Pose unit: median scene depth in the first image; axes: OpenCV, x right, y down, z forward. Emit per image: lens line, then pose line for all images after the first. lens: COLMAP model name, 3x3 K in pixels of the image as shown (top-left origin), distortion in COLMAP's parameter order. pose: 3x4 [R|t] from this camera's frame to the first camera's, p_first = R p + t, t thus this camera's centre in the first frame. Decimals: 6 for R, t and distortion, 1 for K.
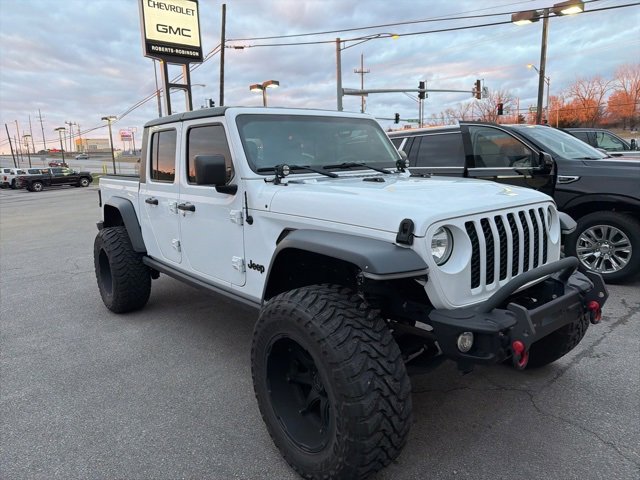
lens RADIAL K [[452.3, 0, 318.6], [0, 452.3, 234.4], [0, 0, 1]] dist [0.032692, -0.039859]
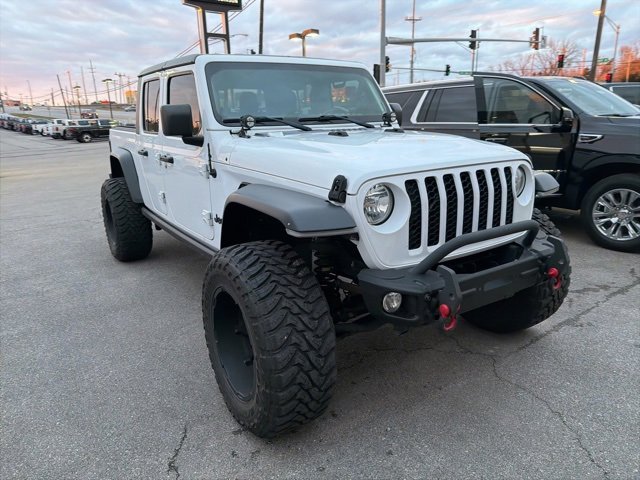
lens RADIAL K [[452.3, 0, 323.1], [0, 452.3, 241.6], [0, 0, 1]] dist [0.032692, -0.039859]
pose [[0.995693, 0.036675, -0.085146, 0.147771], [-0.027147, 0.993507, 0.110483, 0.000820], [0.088645, -0.107696, 0.990224, 0.020695]]
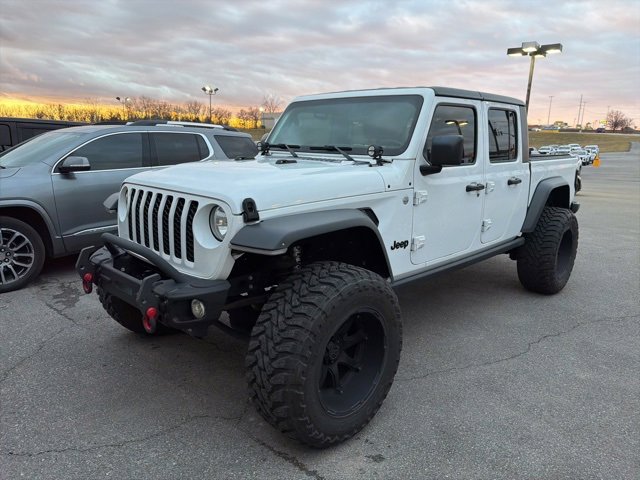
lens RADIAL K [[452.3, 0, 321.8], [0, 452.3, 238.1], [0, 0, 1]] dist [0.032692, -0.039859]
pose [[0.145289, 0.248162, -0.957761, 1.069343], [-0.189996, 0.957014, 0.219146, -0.177181], [0.970975, 0.150131, 0.186193, 0.821645]]
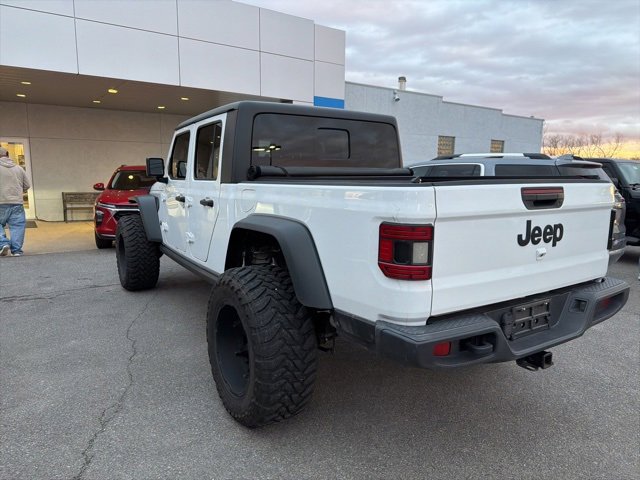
lens RADIAL K [[452.1, 0, 320.5], [0, 452.1, 244.5], [0, 0, 1]] dist [0.035673, -0.030427]
pose [[-0.994660, 0.012968, 0.102383, -0.415504], [0.044319, 0.949610, 0.310283, -0.373170], [-0.093200, 0.313164, -0.945115, 2.507913]]
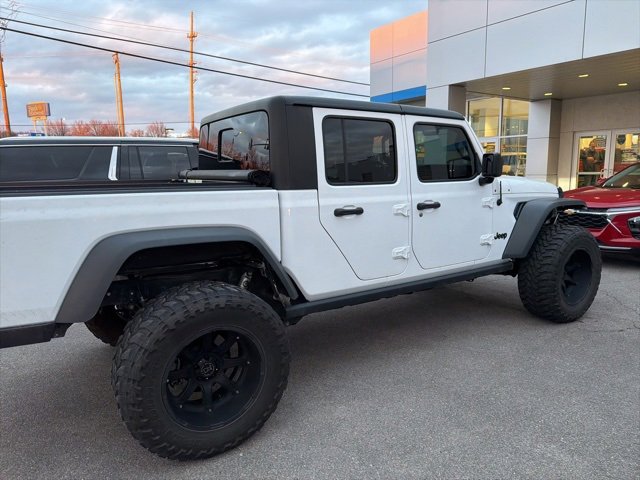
lens RADIAL K [[452.3, 0, 322.6], [0, 452.3, 241.7], [0, 0, 1]] dist [0.032692, -0.039859]
pose [[0.094252, -0.129266, 0.987120, -1.328889], [0.177416, 0.977843, 0.111111, -0.137656], [-0.979612, 0.164659, 0.115098, 1.167756]]
